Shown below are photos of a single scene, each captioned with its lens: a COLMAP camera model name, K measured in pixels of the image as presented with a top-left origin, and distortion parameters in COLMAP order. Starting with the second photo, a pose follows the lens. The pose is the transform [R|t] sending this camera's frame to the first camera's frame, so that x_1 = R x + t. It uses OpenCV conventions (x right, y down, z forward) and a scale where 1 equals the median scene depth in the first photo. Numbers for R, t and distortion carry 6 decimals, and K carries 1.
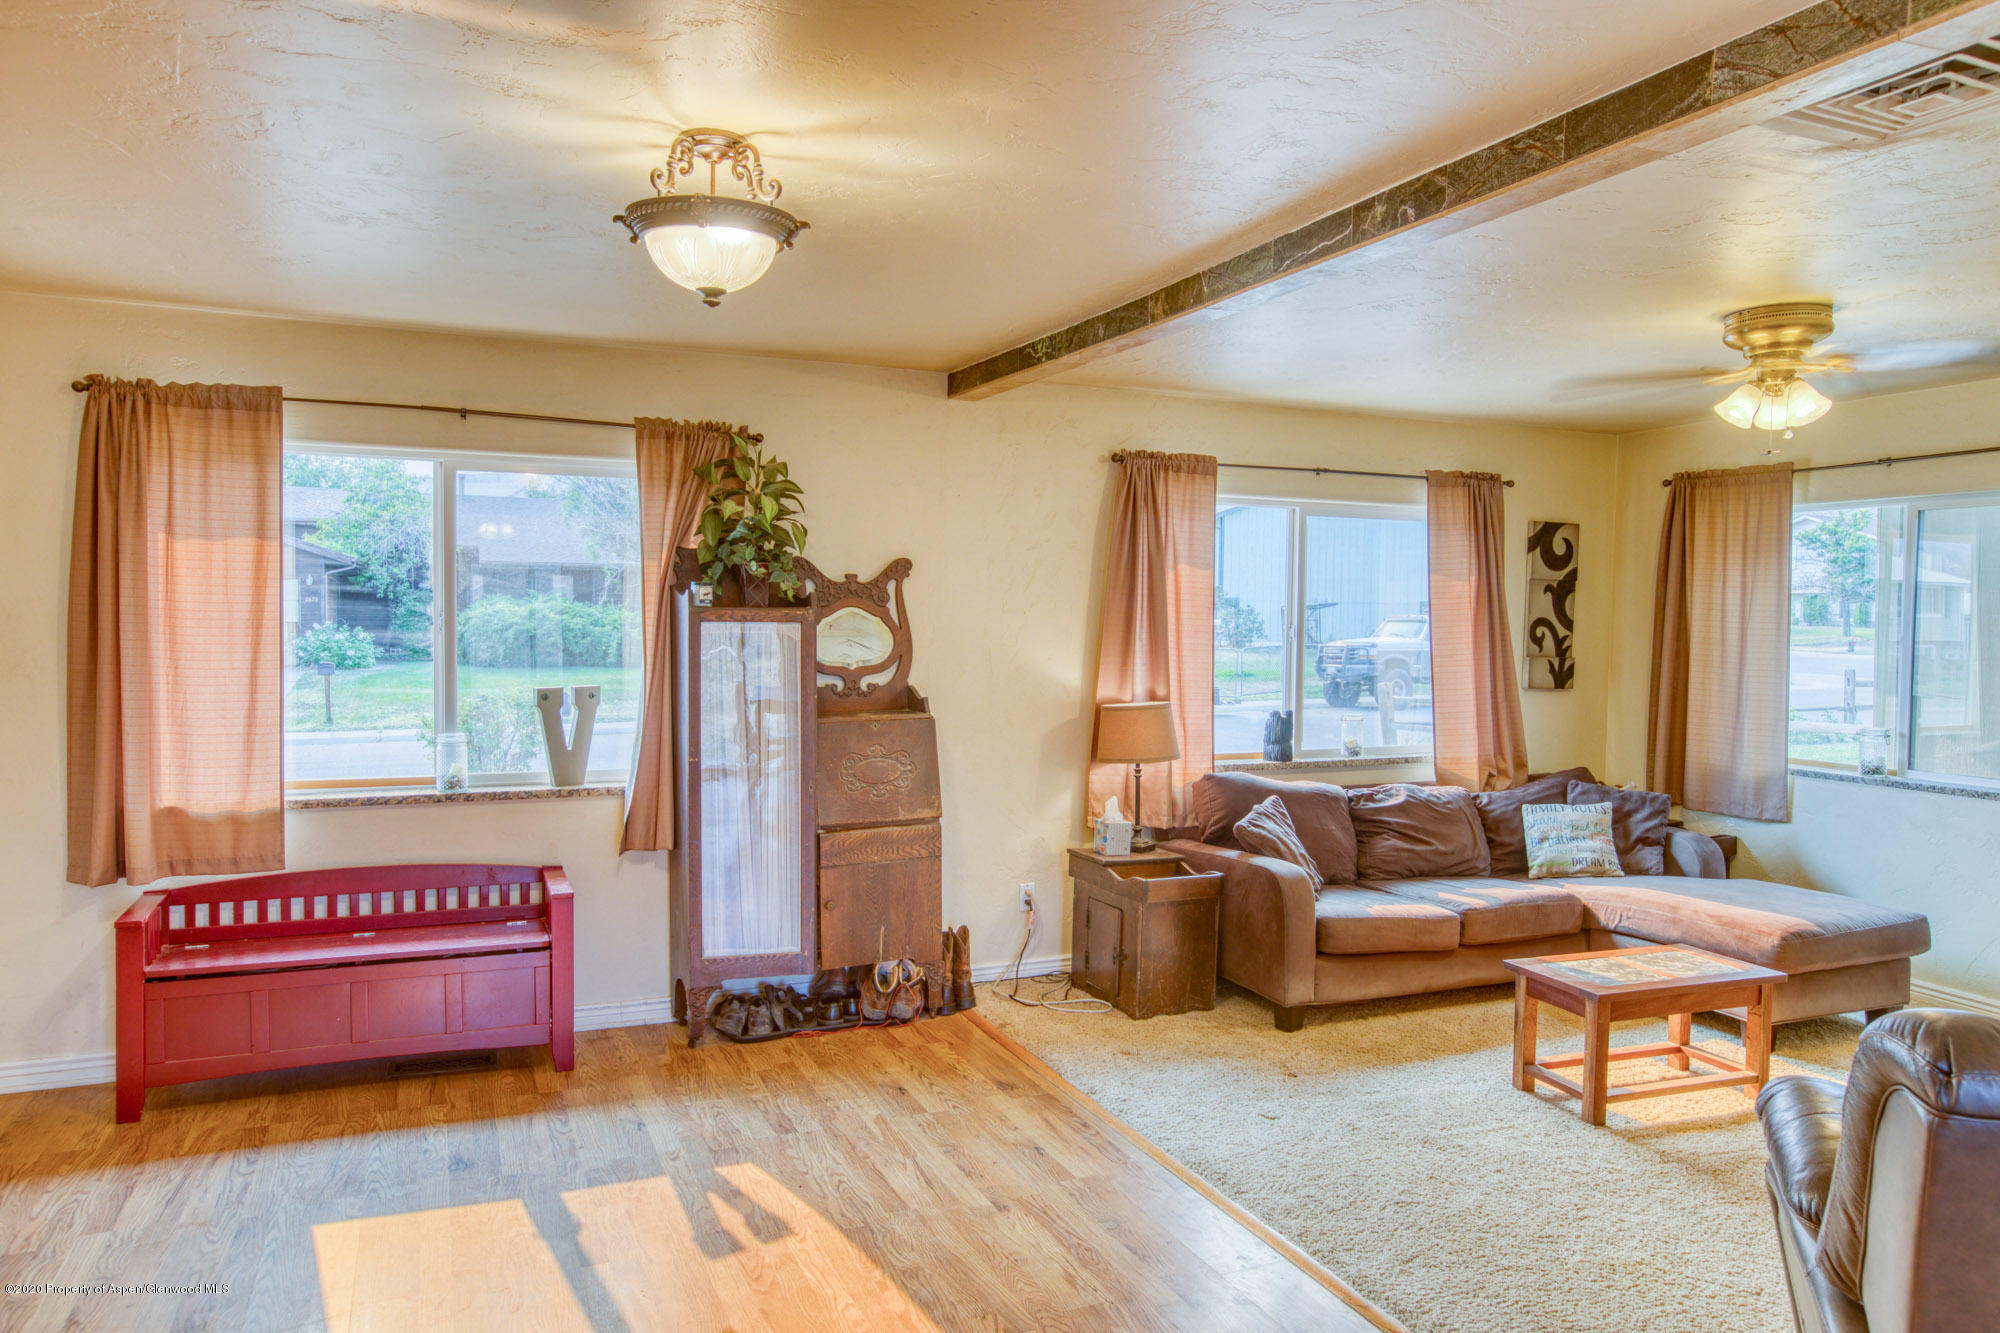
lens RADIAL K [[1339.2, 0, 1005.4], [0, 1339.2, 668.8], [0, 0, 1]] dist [-0.048631, 0.078365]
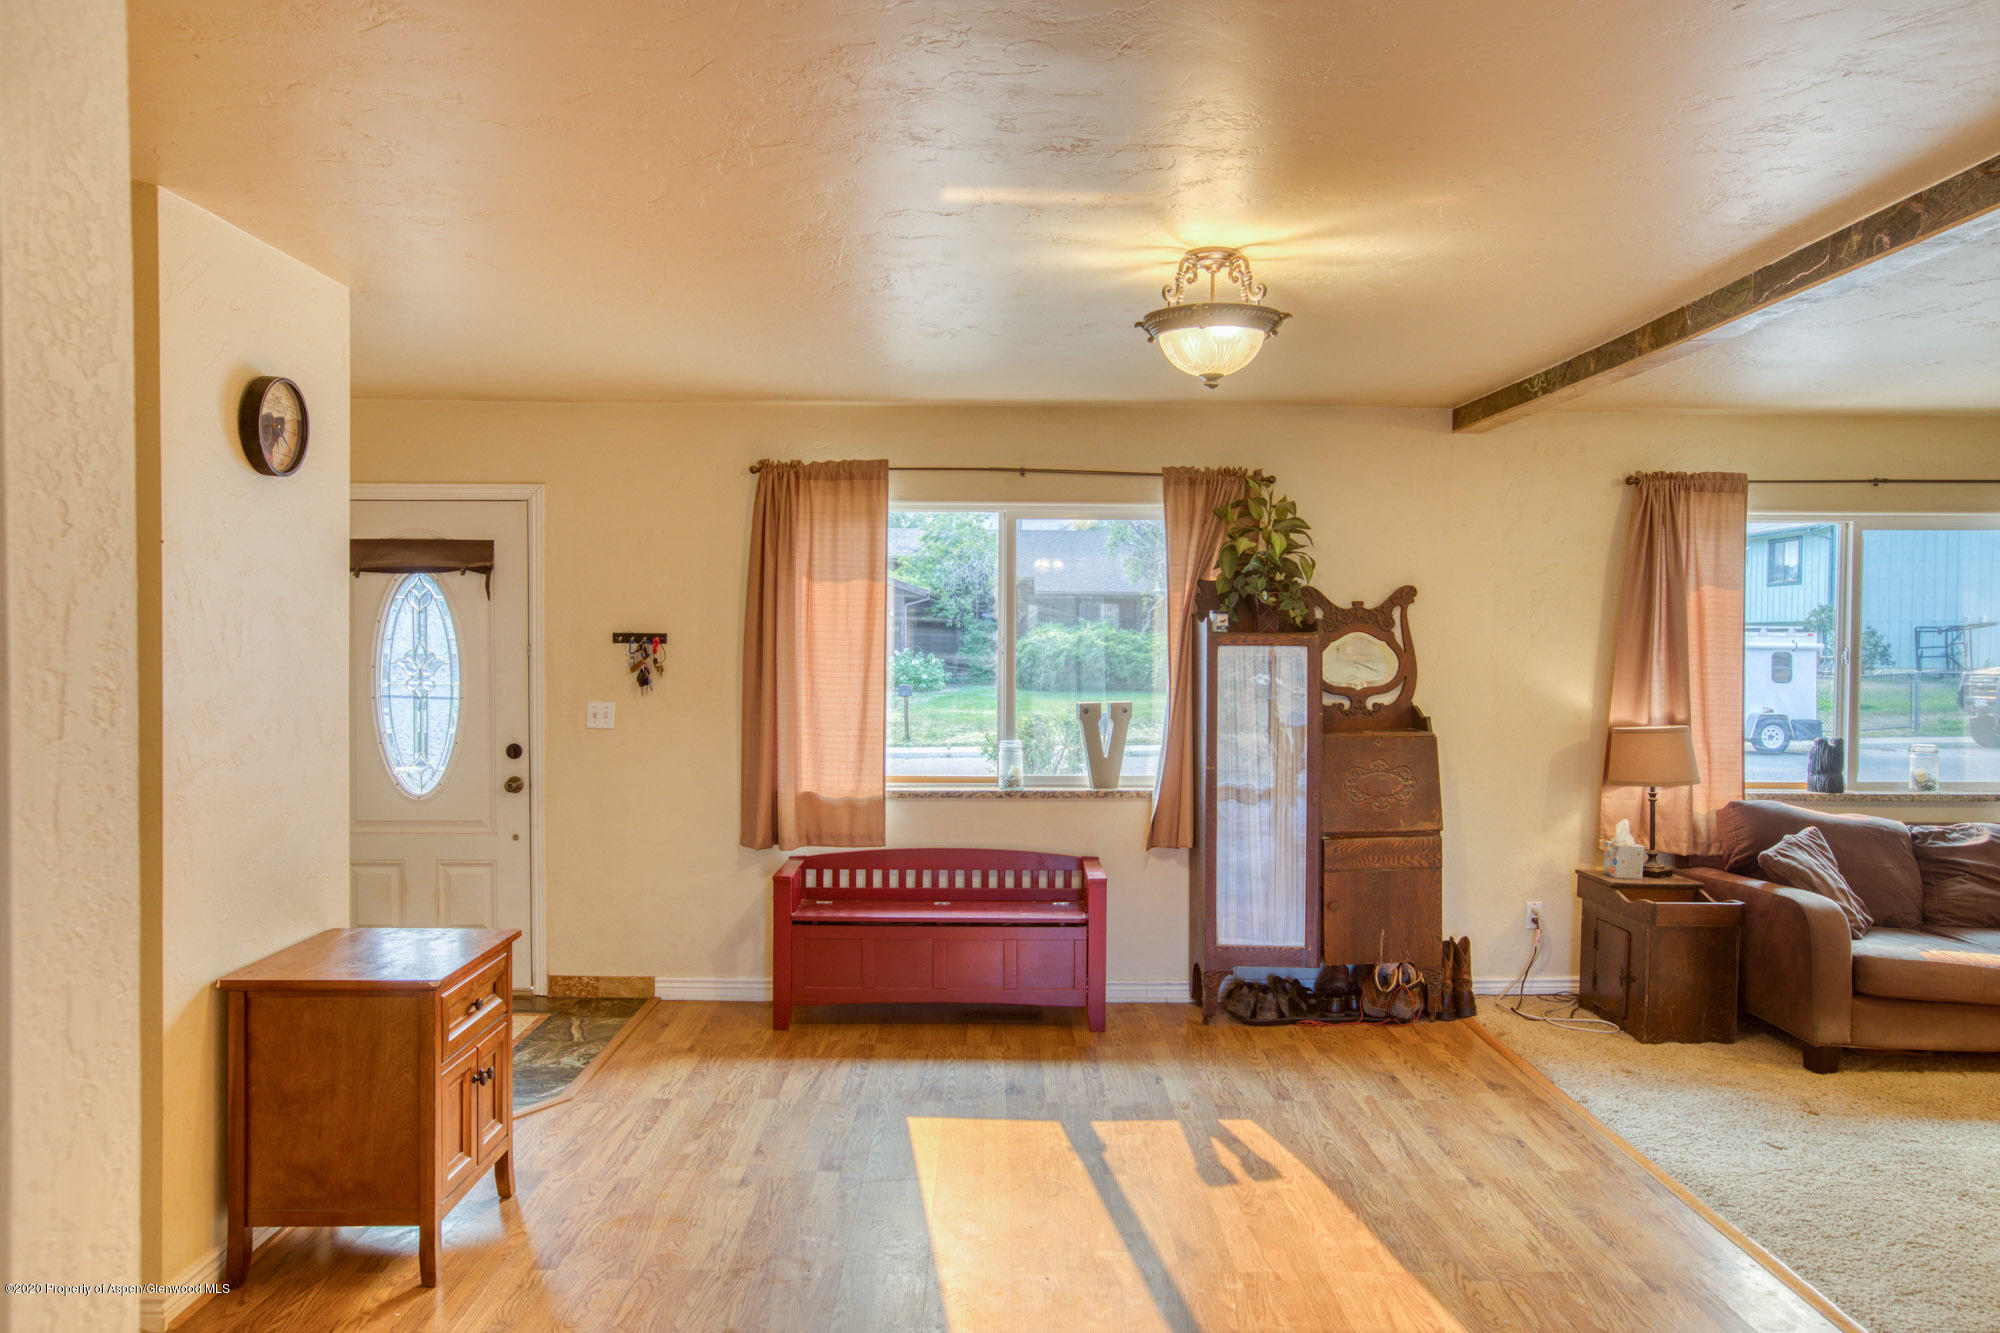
lens RADIAL K [[1339.2, 0, 1005.4], [0, 1339.2, 668.8], [0, 0, 1]] dist [-0.048631, 0.078365]
pose [[0.922027, 0.002766, -0.387116, 0.043568], [-0.010266, 0.999798, -0.017307, 0.005601], [0.386990, 0.019932, 0.921868, -0.109195]]
